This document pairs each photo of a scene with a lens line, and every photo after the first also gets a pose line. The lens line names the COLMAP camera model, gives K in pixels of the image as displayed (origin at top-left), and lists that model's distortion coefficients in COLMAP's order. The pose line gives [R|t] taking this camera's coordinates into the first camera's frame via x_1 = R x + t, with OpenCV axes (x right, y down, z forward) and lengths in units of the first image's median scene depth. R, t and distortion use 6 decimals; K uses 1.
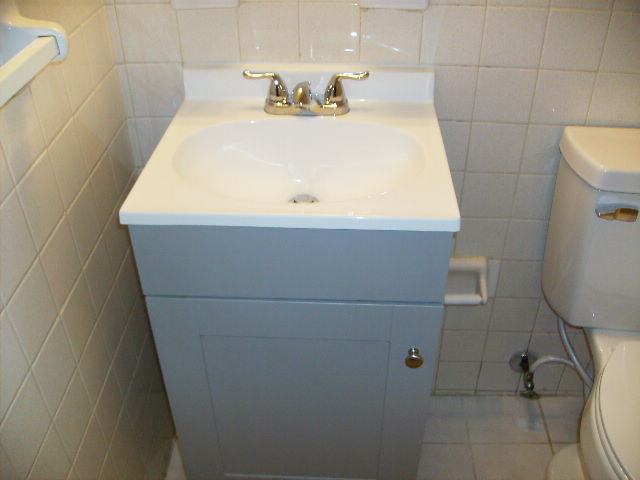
lens RADIAL K [[645.2, 0, 320.0], [0, 645.2, 240.0], [0, 0, 1]] dist [-0.115924, 0.009564]
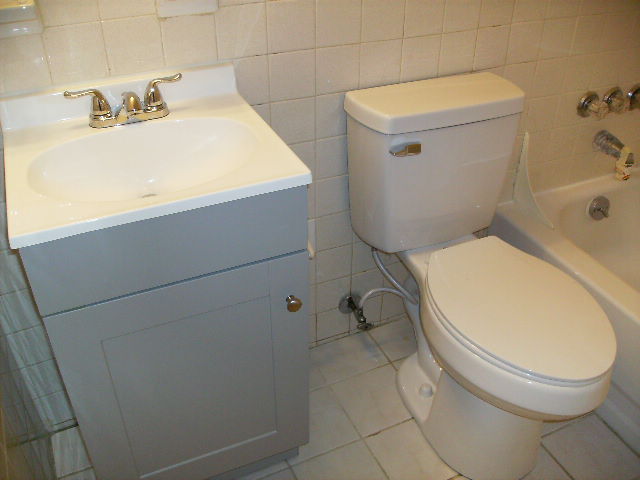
lens RADIAL K [[652.0, 0, 320.0], [0, 652.0, 240.0], [0, 0, 1]] dist [-0.070249, 0.022268]
pose [[0.892440, -0.249480, 0.375912, -0.195783], [0.256776, 0.965958, 0.031472, 0.041846], [-0.370967, 0.068439, 0.926121, -0.109679]]
